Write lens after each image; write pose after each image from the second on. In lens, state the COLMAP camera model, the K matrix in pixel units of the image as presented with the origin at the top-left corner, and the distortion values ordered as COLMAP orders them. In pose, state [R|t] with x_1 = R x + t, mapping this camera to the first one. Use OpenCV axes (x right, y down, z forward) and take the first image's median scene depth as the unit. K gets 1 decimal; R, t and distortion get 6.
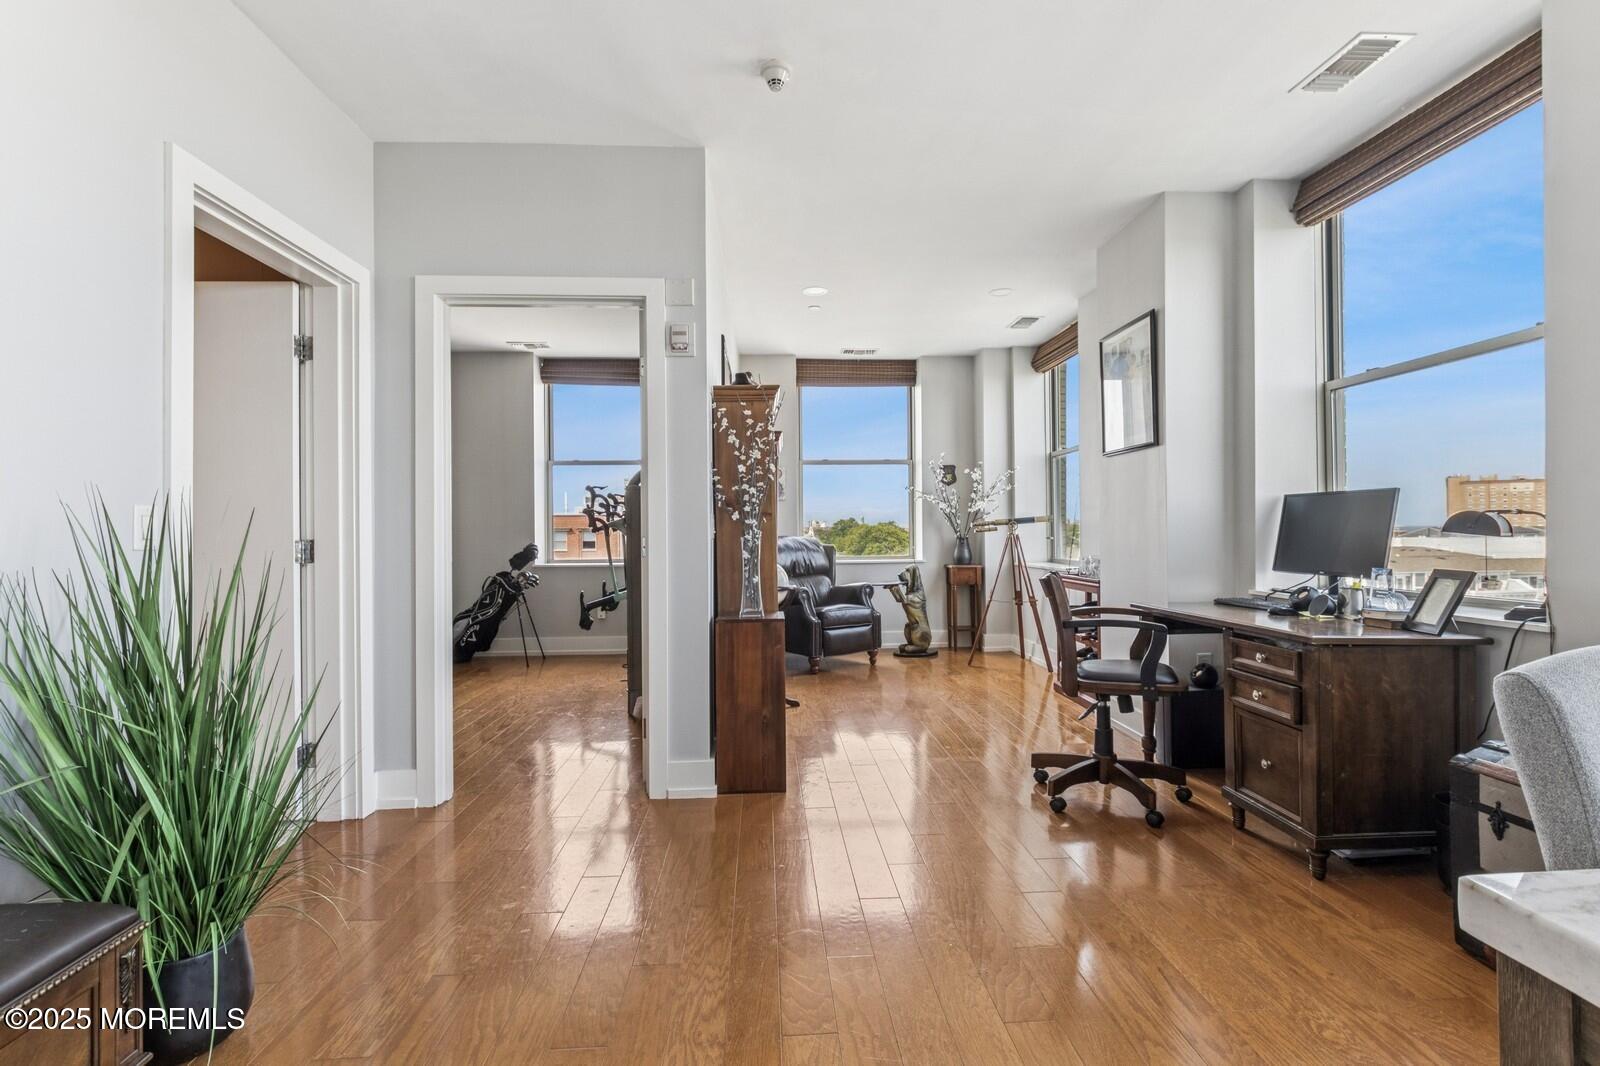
lens RADIAL K [[749.1, 0, 804.9], [0, 749.1, 531.2], [0, 0, 1]] dist [-0.008576, -0.000528]
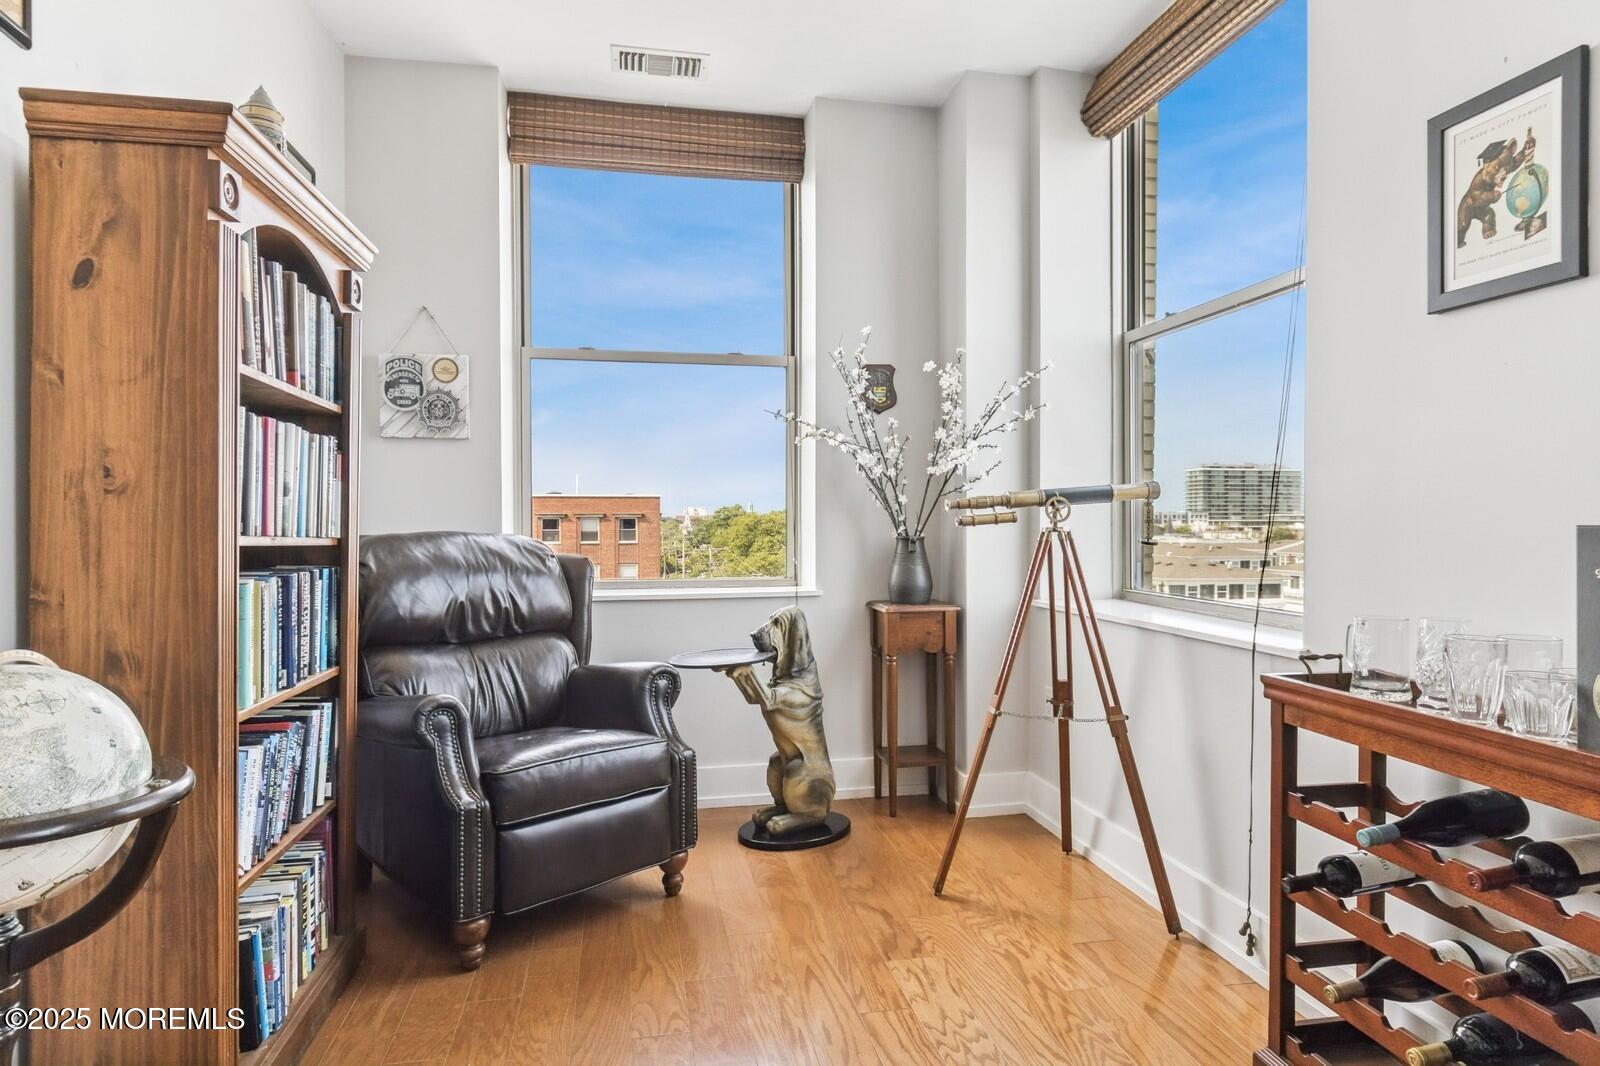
lens RADIAL K [[929.4, 0, 805.1], [0, 929.4, 524.2], [0, 0, 1]] dist [-0.002415, -0.000099]
pose [[0.991532, 0.006556, 0.129693, 0.087987], [-0.006916, 0.999973, 0.002322, 0.000254], [-0.129675, -0.003199, 0.991551, 0.512333]]
